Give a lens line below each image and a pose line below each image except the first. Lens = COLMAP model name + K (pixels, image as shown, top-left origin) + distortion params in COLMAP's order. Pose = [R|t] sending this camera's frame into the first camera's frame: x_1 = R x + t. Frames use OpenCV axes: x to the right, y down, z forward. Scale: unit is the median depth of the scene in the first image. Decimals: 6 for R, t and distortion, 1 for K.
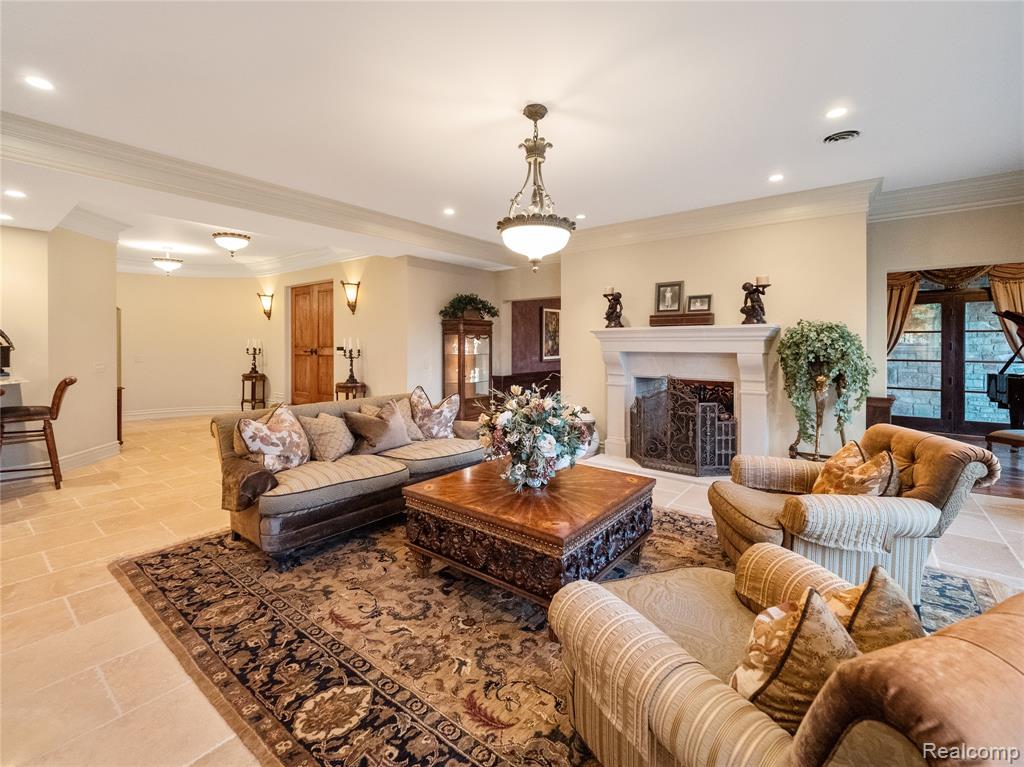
lens RADIAL K [[443.1, 0, 505.4], [0, 443.1, 351.3], [0, 0, 1]] dist [0.001886, -0.001740]
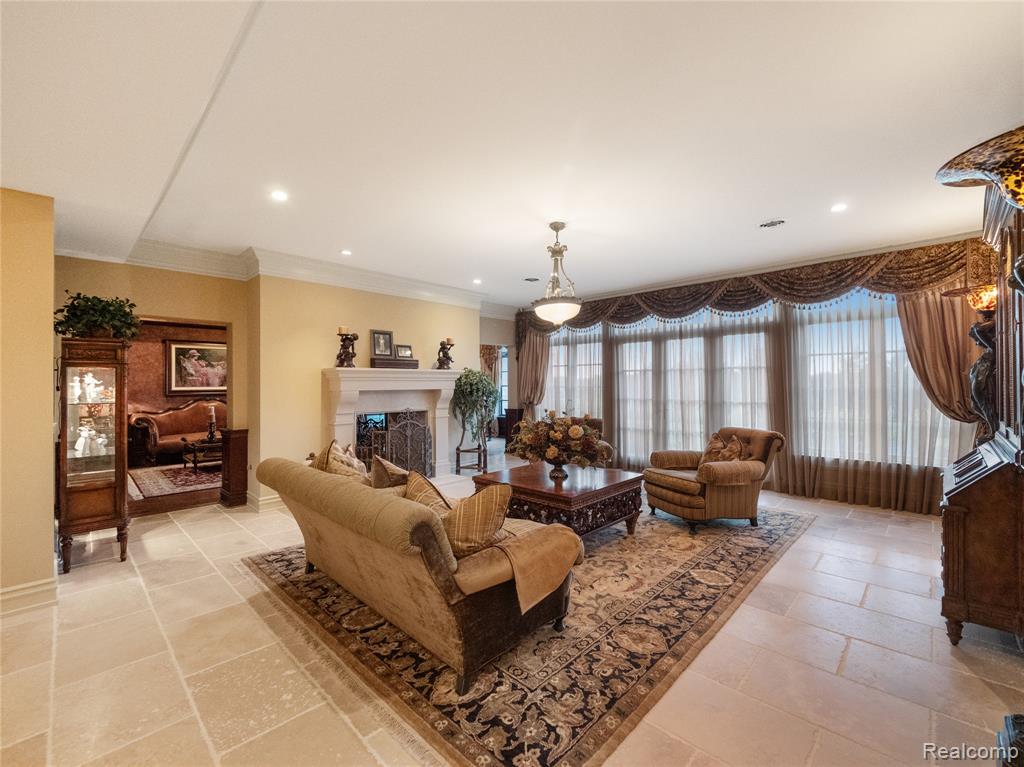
lens RADIAL K [[443.1, 0, 511.5], [0, 443.1, 383.3], [0, 0, 1]] dist [0.001886, -0.001740]
pose [[0.096948, 0.003082, 0.995285, -1.673248], [0.018770, 0.999812, -0.004924, -0.008320], [-0.995112, 0.019159, 0.096872, 1.177563]]
